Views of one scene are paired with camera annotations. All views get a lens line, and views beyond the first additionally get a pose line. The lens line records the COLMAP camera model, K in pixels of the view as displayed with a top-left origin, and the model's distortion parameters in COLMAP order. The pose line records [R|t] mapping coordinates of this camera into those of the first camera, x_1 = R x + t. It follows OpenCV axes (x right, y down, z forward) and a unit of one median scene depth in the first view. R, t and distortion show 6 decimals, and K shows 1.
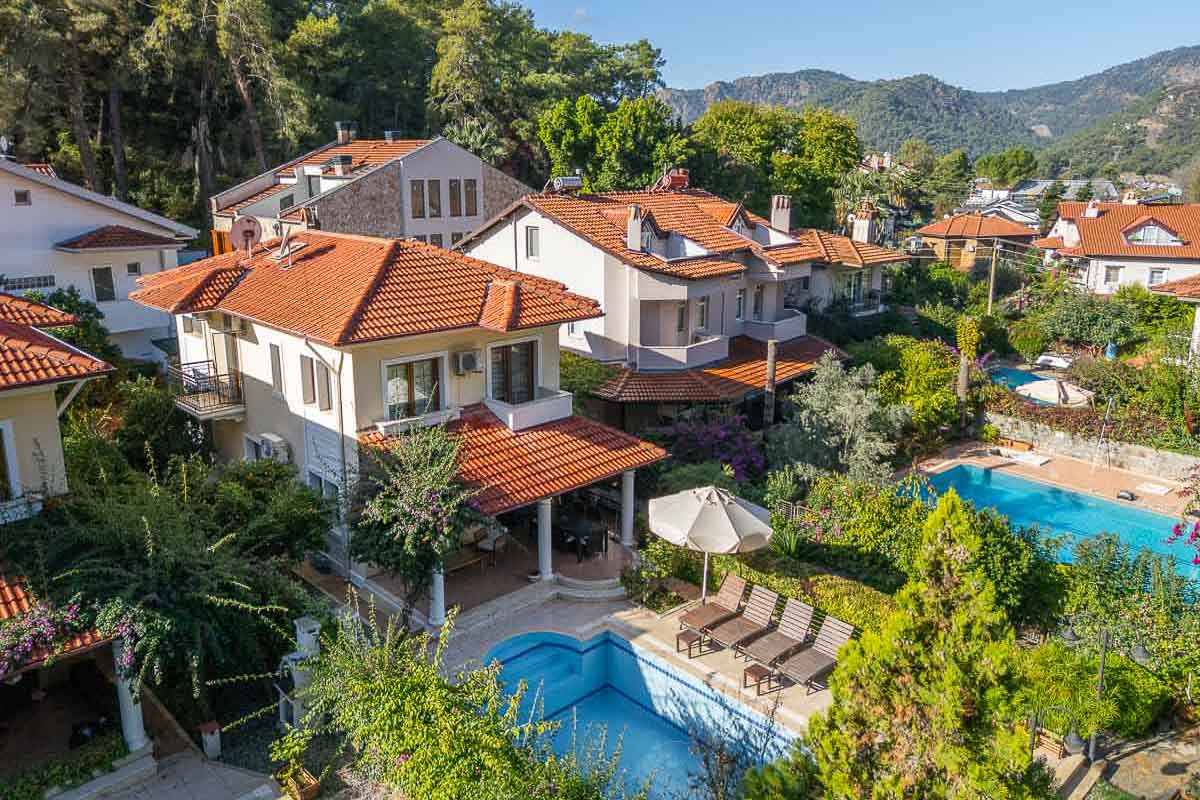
lens RADIAL K [[877.5, 0, 596.7], [0, 877.5, 396.8], [0, 0, 1]] dist [0.053184, -0.043319]
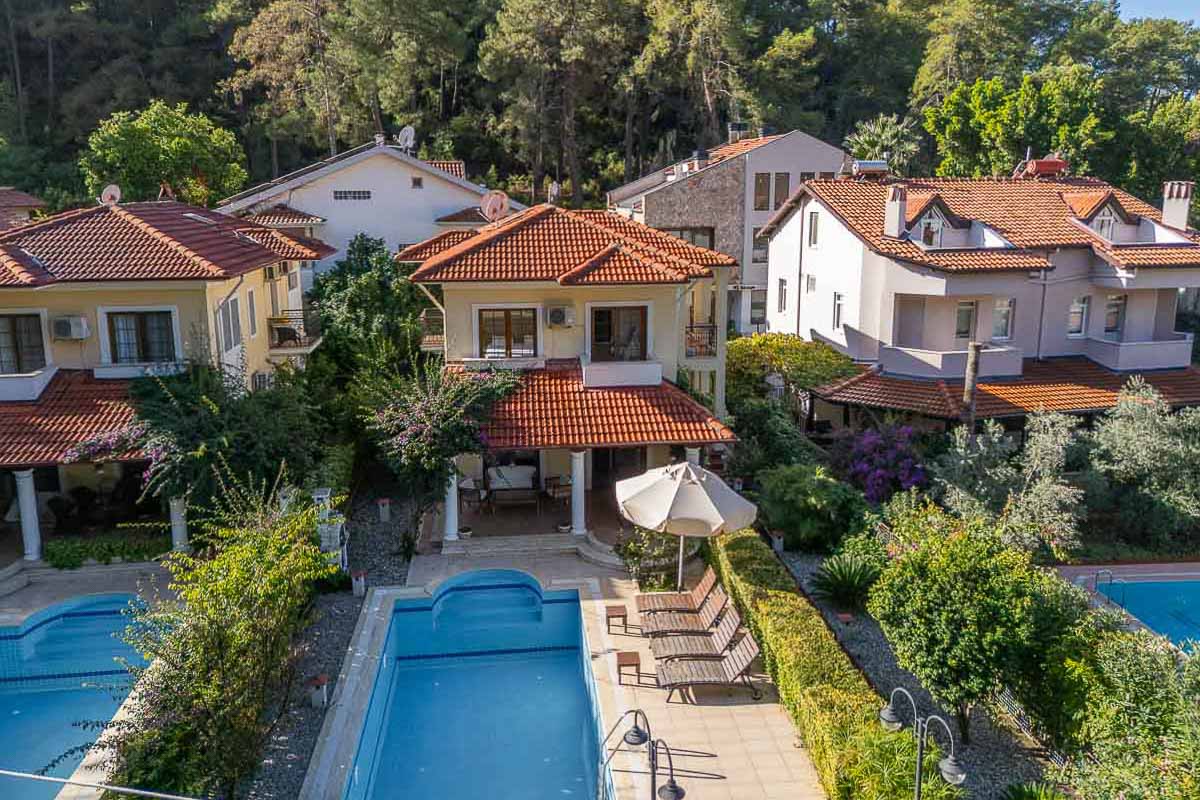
lens RADIAL K [[881.6, 0, 600.2], [0, 881.6, 369.3], [0, 0, 1]] dist [0.082067, -0.093039]
pose [[0.791995, 0.118553, -0.598906, 0.366379], [-0.153340, 0.988147, -0.007174, 0.016335], [0.590957, 0.097518, 0.800787, 0.125248]]
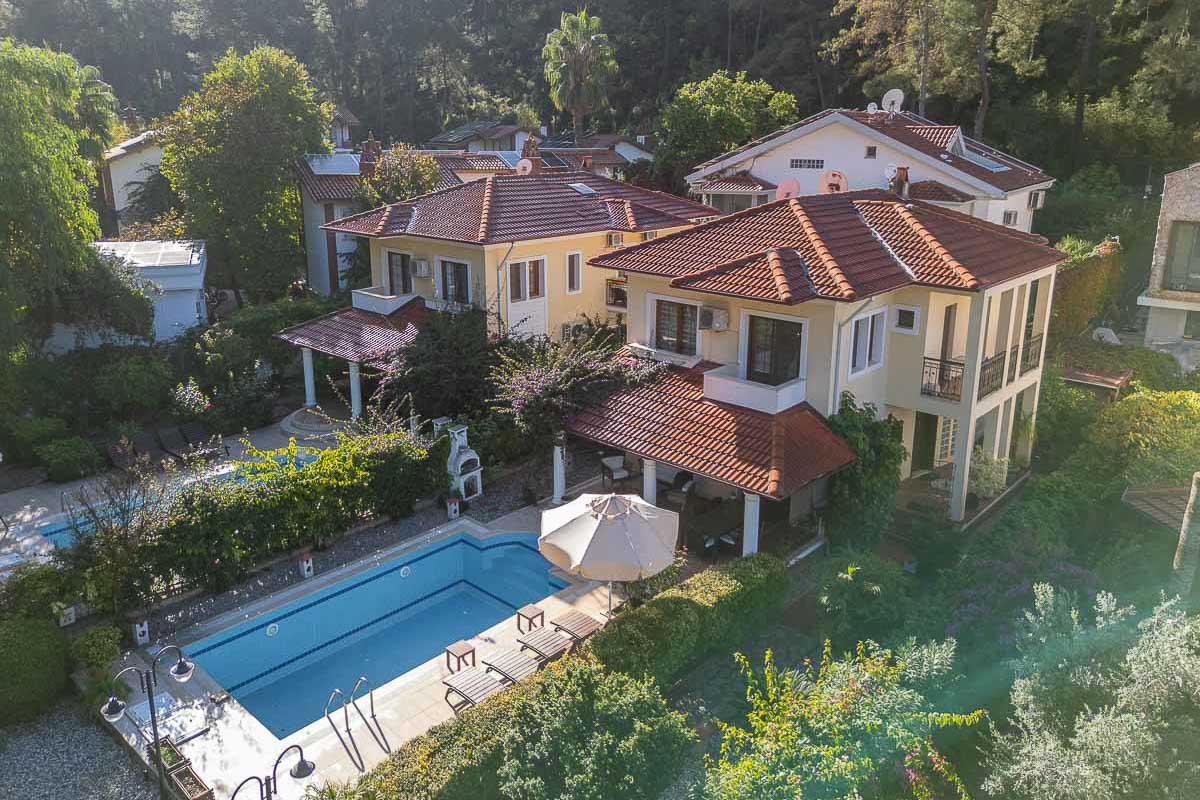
lens RADIAL K [[877.5, 0, 596.7], [0, 877.5, 396.8], [0, 0, 1]] dist [0.053184, -0.043319]
pose [[0.061949, 0.291553, -0.954547, 0.559554], [-0.265575, 0.926720, 0.265818, -0.126071], [0.962098, 0.237037, 0.134839, 0.515759]]
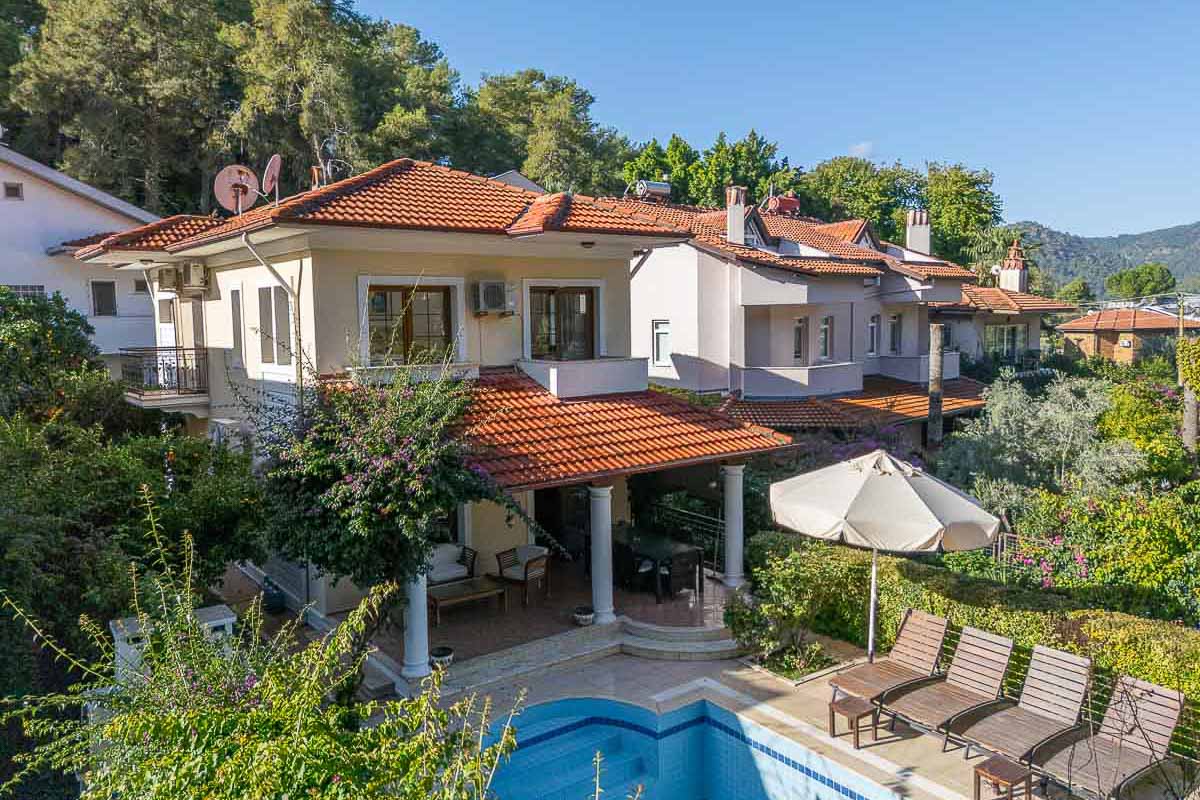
lens RADIAL K [[877.5, 0, 596.7], [0, 877.5, 396.8], [0, 0, 1]] dist [0.053184, -0.043319]
pose [[0.993656, -0.008753, -0.112119, 0.005920], [-0.010622, 0.985204, -0.171056, 0.104414], [0.111958, 0.171161, 0.978861, 0.242258]]
